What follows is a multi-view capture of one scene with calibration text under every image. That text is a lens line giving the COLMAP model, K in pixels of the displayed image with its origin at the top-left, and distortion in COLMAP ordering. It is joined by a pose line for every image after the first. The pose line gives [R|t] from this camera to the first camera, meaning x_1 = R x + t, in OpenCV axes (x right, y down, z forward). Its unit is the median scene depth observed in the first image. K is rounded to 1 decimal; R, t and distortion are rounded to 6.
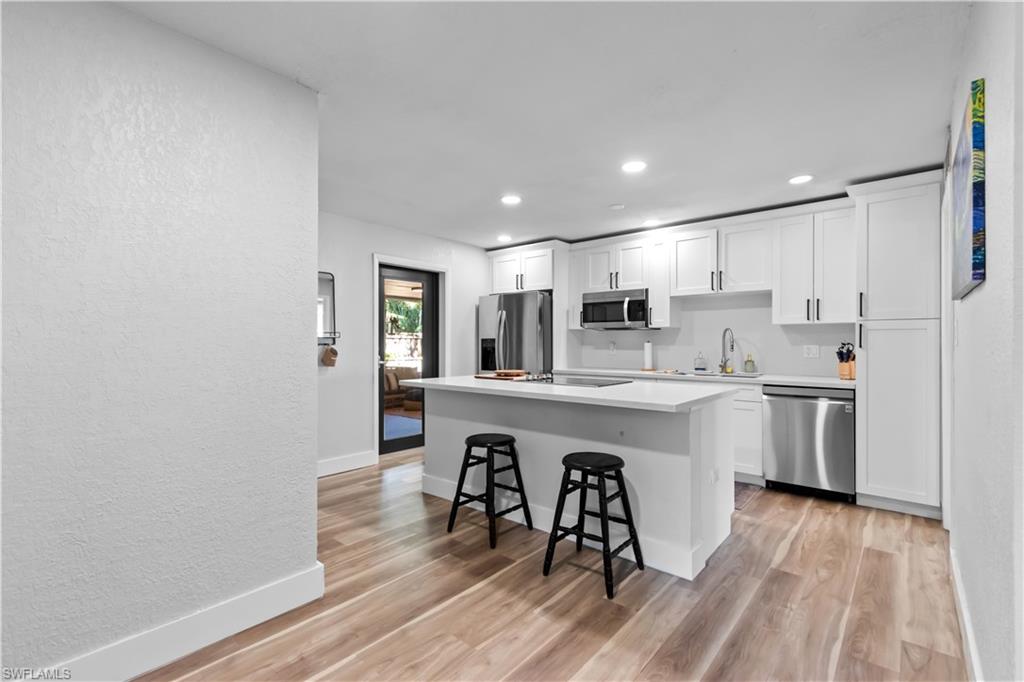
lens RADIAL K [[457.5, 0, 518.3], [0, 457.5, 340.3], [0, 0, 1]] dist [0.002506, -0.000358]
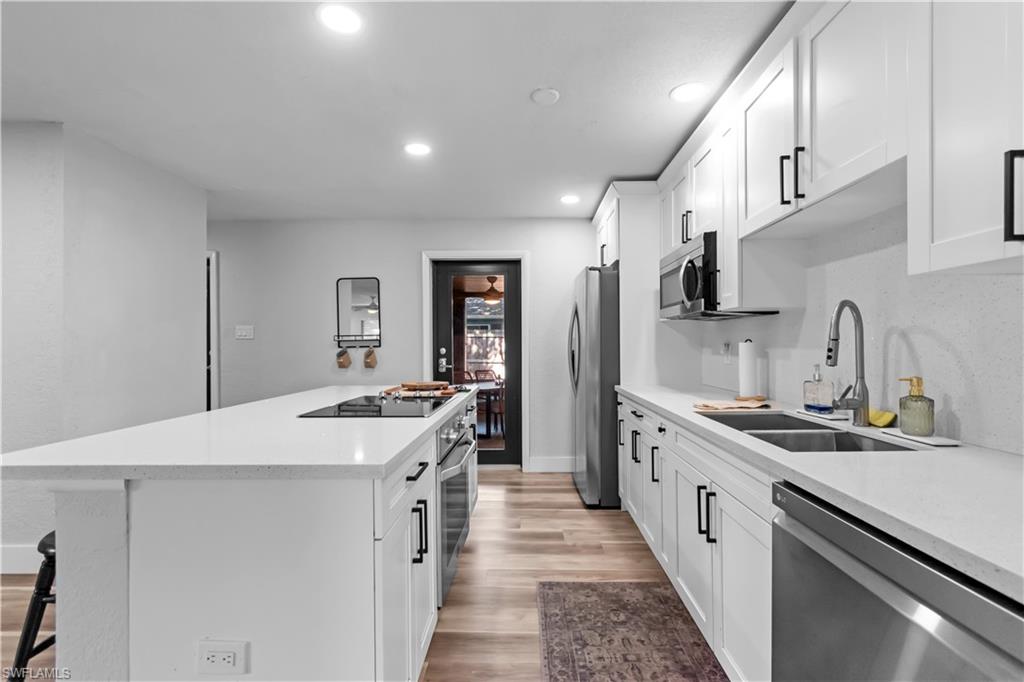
lens RADIAL K [[457.5, 0, 516.5], [0, 457.5, 341.9], [0, 0, 1]] dist [0.002506, -0.000358]
pose [[0.634648, -0.007894, -0.772761, 0.727962], [0.010855, 0.999940, -0.001299, 0.003967], [0.772725, -0.007564, 0.634695, 0.736147]]
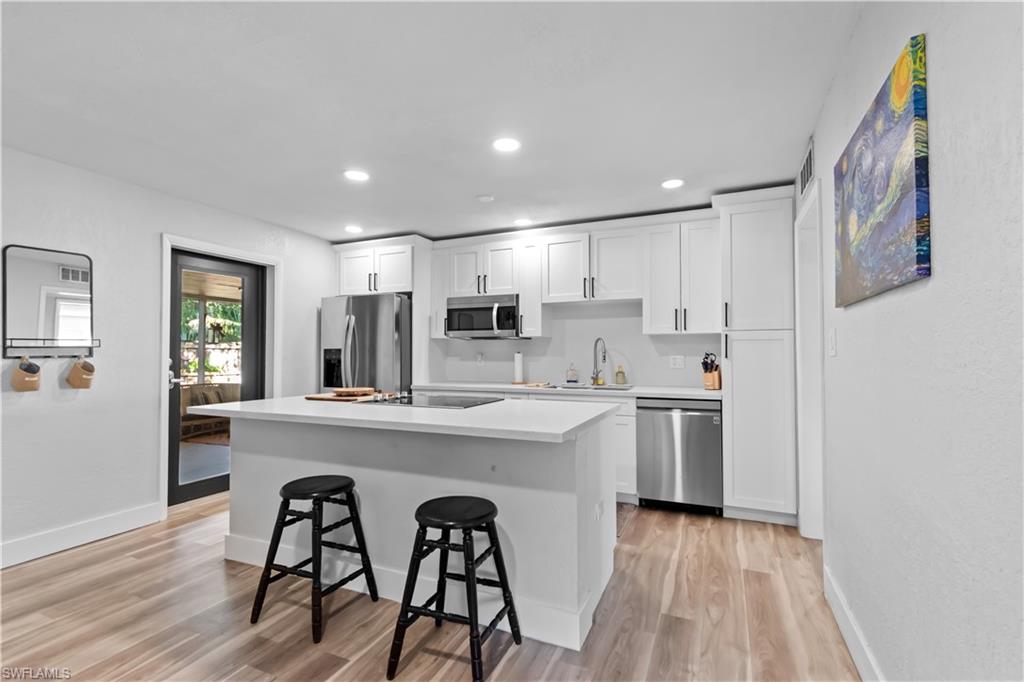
lens RADIAL K [[457.5, 0, 517.1], [0, 457.5, 343.8], [0, 0, 1]] dist [0.002506, -0.000358]
pose [[0.959134, 0.004079, 0.282922, 0.031895], [0.000504, 0.999870, -0.016125, 0.000894], [-0.282951, 0.015609, 0.959007, 0.176473]]
